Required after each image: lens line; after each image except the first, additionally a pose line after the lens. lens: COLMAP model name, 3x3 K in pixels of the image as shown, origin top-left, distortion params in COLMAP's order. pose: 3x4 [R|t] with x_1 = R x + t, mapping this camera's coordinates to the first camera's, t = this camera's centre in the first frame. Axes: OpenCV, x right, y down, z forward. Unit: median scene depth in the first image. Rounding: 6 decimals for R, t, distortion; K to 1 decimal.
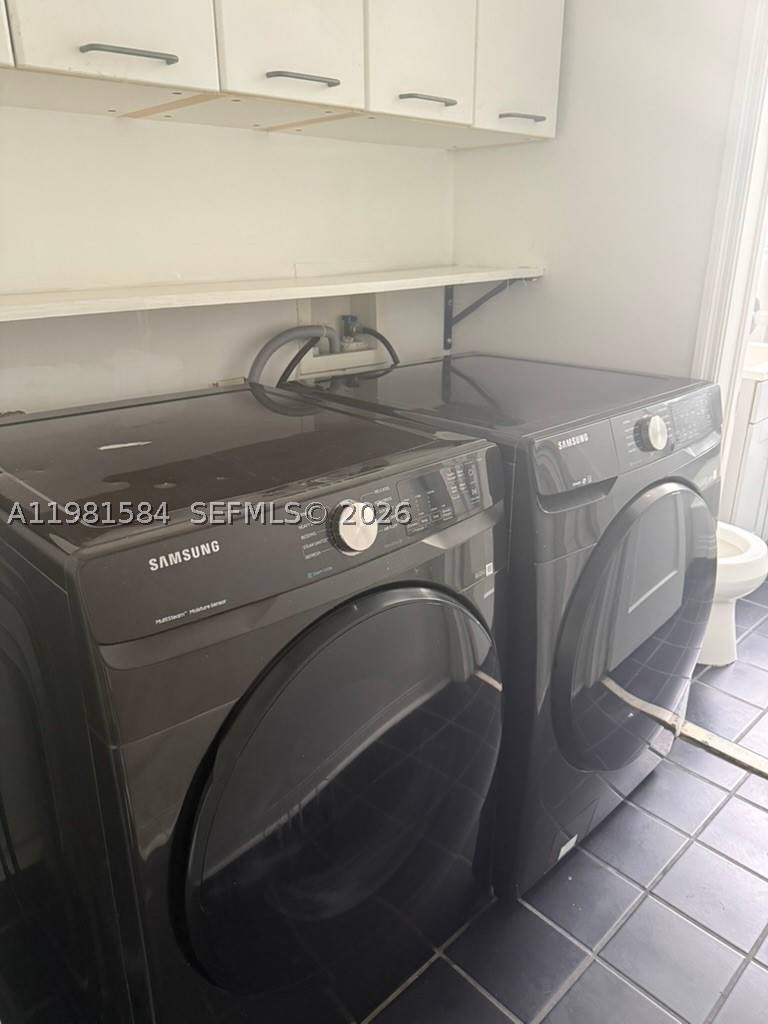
lens RADIAL K [[724.2, 0, 371.0], [0, 724.2, 514.7], [0, 0, 1]] dist [0.004572, -0.005405]
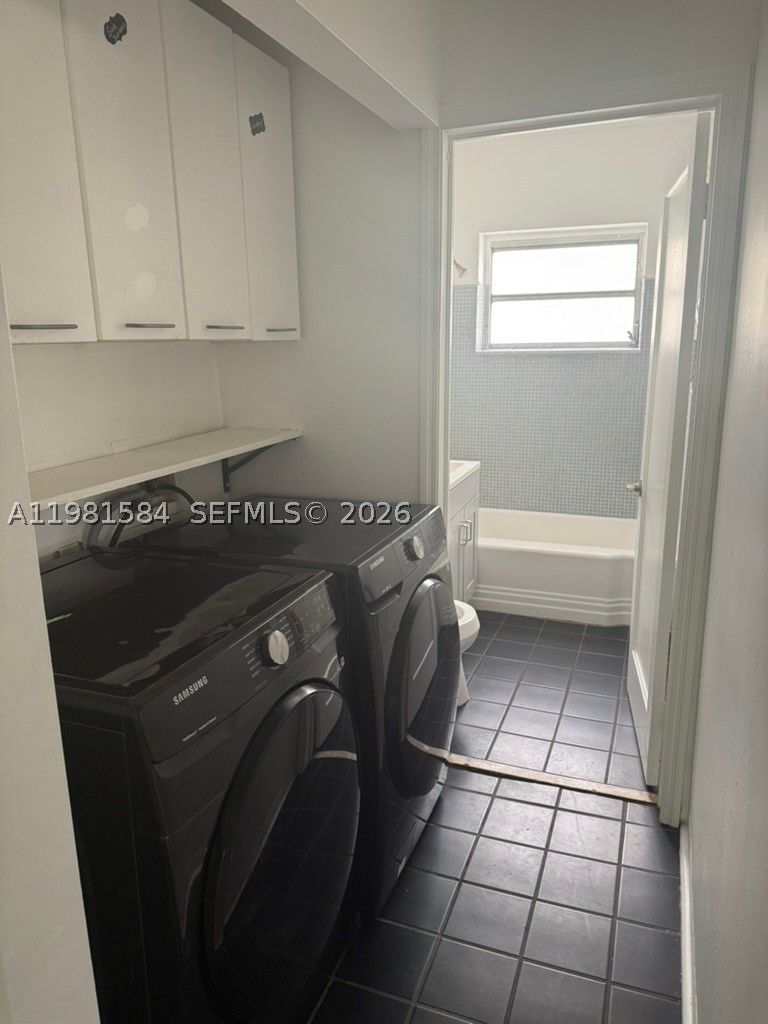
lens RADIAL K [[722.2, 0, 384.0], [0, 722.2, 512.0], [0, 0, 1]] dist [0.111130, -0.239087]
pose [[0.895588, -0.112169, 0.430511, -0.259448], [0.169808, 0.980617, -0.097753, -0.044239], [-0.411201, 0.160650, 0.897276, -0.272763]]
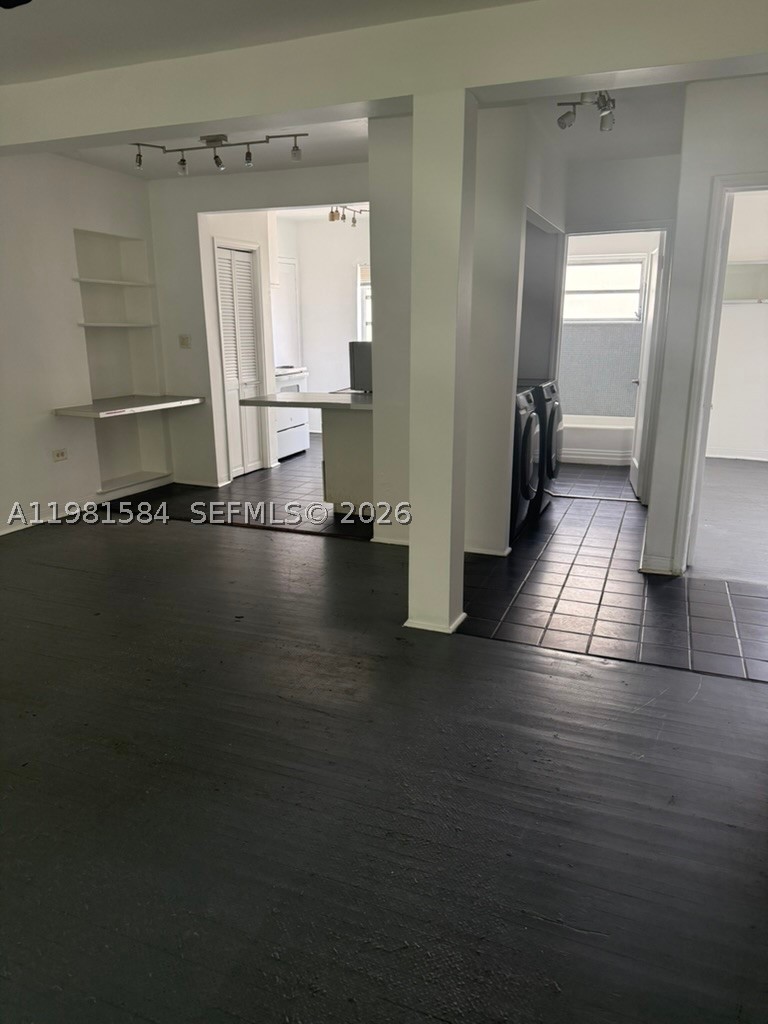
lens RADIAL K [[722.2, 0, 384.0], [0, 722.2, 512.0], [0, 0, 1]] dist [0.111130, -0.239087]
pose [[0.901634, -0.107579, 0.418907, -1.924230], [0.153545, 0.985098, -0.077500, 0.628492], [-0.404327, 0.134197, 0.904716, -1.894553]]
